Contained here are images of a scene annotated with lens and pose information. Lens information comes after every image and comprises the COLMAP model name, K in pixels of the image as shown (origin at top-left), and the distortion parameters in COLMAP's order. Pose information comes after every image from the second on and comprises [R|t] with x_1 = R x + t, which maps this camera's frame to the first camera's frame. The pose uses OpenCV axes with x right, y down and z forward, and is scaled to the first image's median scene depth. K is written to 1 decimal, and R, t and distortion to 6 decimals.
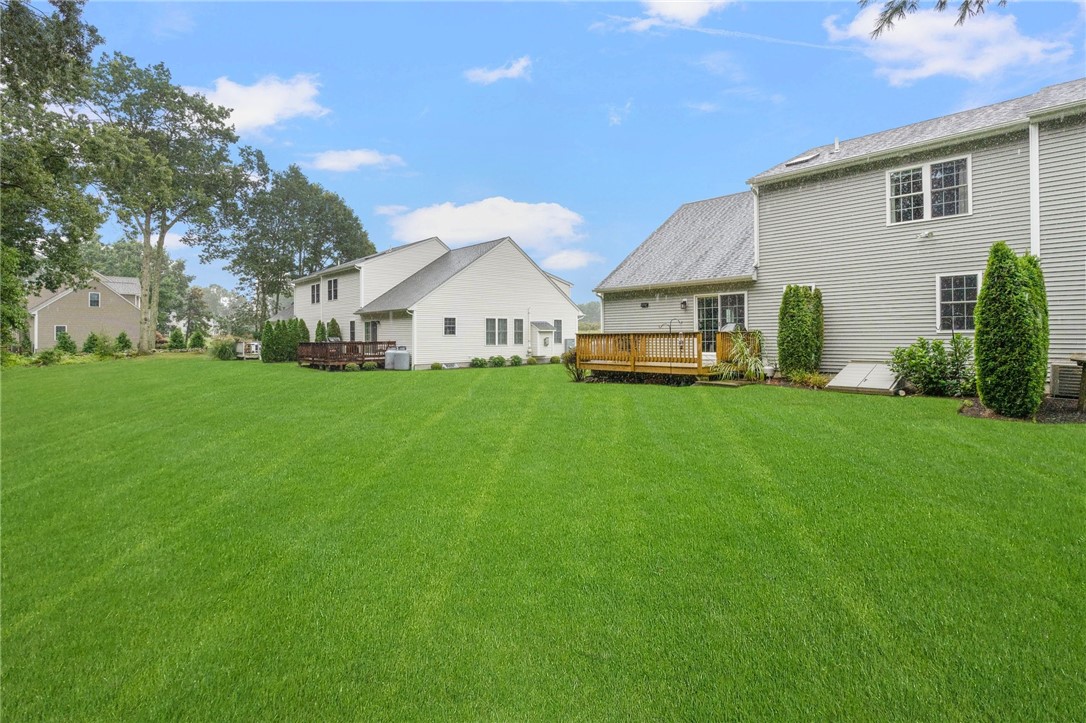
lens RADIAL K [[520.2, 0, 542.0], [0, 520.2, 335.1], [0, 0, 1]] dist [0.001037, 0.000287]
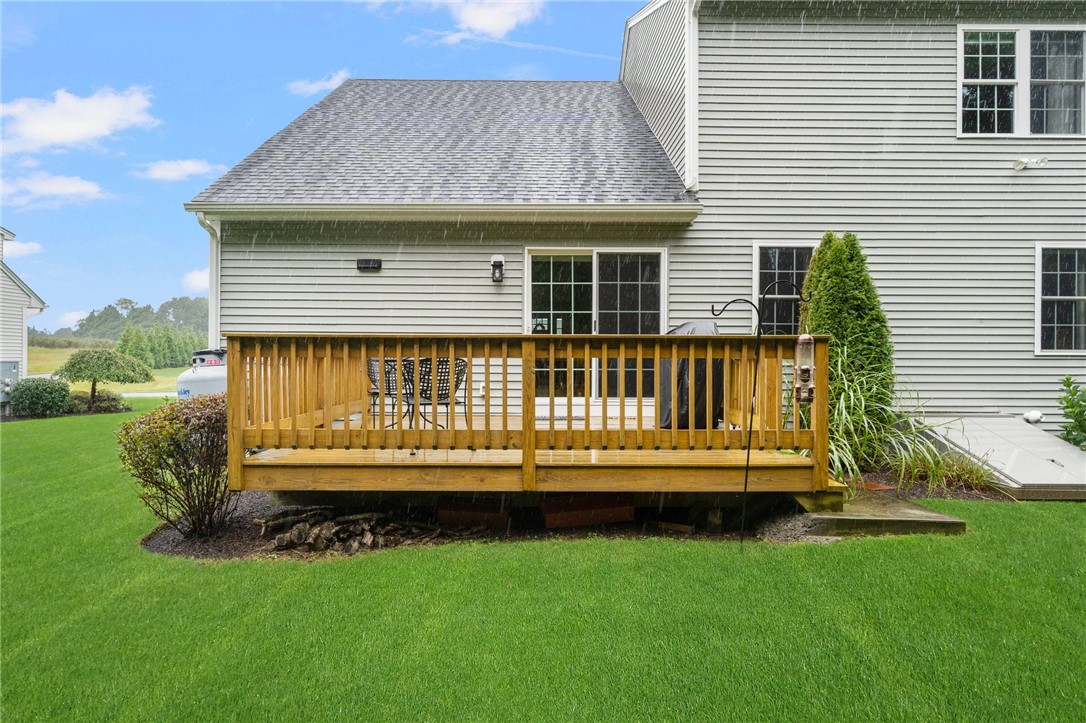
lens RADIAL K [[640.0, 0, 543.0], [0, 640.0, 361.5], [0, 0, 1]] dist [-0.004620, -0.001060]
pose [[0.698029, 0.011194, 0.715982, -0.032627], [-0.012644, 0.999915, -0.003306, 0.007982], [-0.715958, -0.006745, 0.698111, 0.677011]]
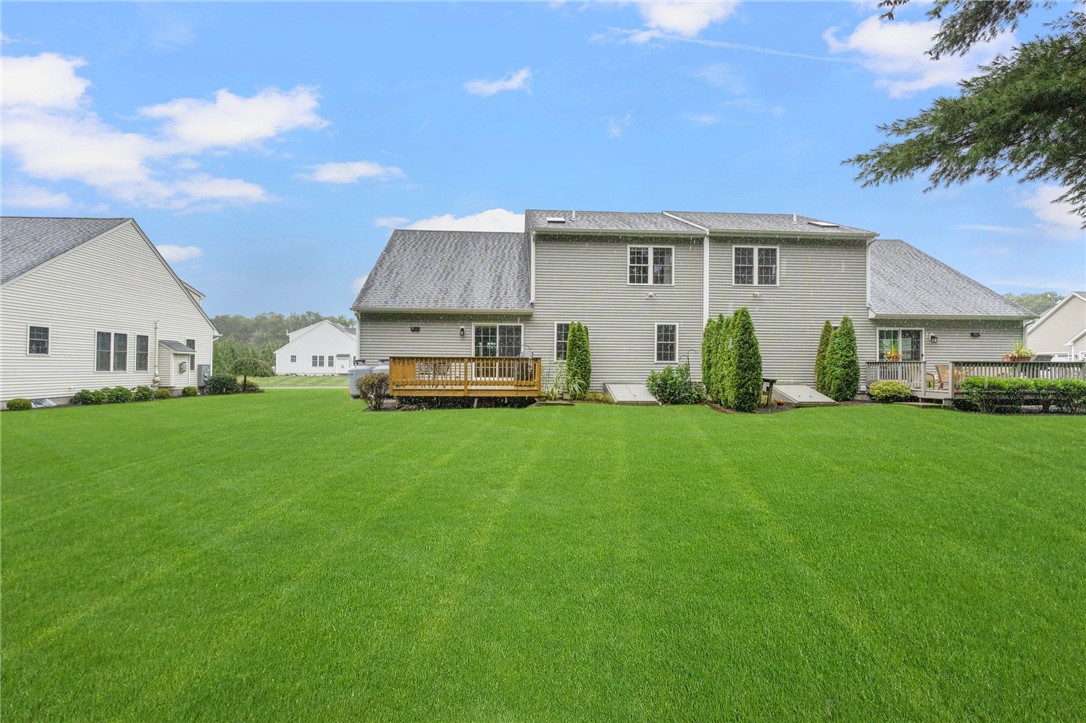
lens RADIAL K [[514.6, 0, 543.0], [0, 514.6, 361.5], [0, 0, 1]] dist [0.000111, 0.000066]
pose [[0.657966, 0.022385, 0.752715, -0.402856], [-0.015024, 0.999749, -0.016599, 0.016071], [-0.752897, -0.000387, 0.658138, 0.211502]]
